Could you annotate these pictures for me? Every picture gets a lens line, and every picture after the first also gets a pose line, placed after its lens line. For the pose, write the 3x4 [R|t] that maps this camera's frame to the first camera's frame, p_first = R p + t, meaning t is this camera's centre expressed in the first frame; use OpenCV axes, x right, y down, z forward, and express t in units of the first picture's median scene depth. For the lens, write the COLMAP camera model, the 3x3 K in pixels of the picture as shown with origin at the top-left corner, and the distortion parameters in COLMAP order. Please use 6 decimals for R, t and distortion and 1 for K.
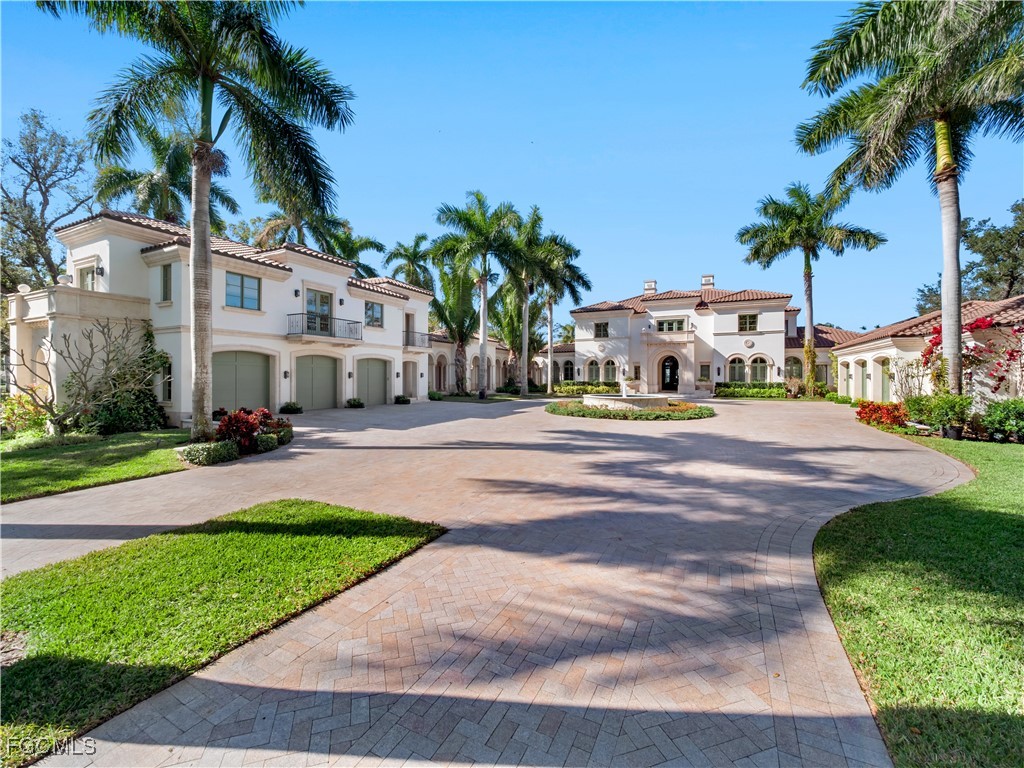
lens RADIAL K [[433.9, 0, 489.3], [0, 433.9, 375.9], [0, 0, 1]] dist [0.002159, 0.000111]
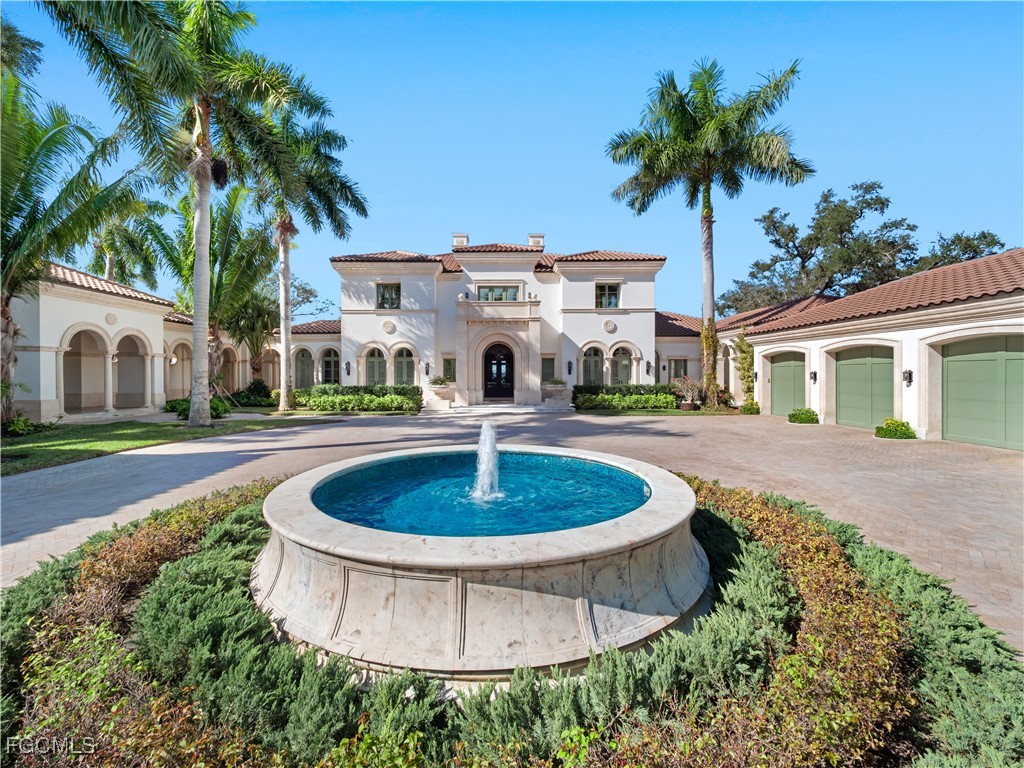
lens RADIAL K [[433.9, 0, 511.4], [0, 433.9, 375.3], [0, 0, 1]] dist [0.002159, 0.000111]
pose [[0.868331, -0.007818, 0.495924, 0.127271], [0.004062, 0.999954, 0.008650, -0.005195], [-0.495969, -0.005497, 0.868323, 0.469860]]
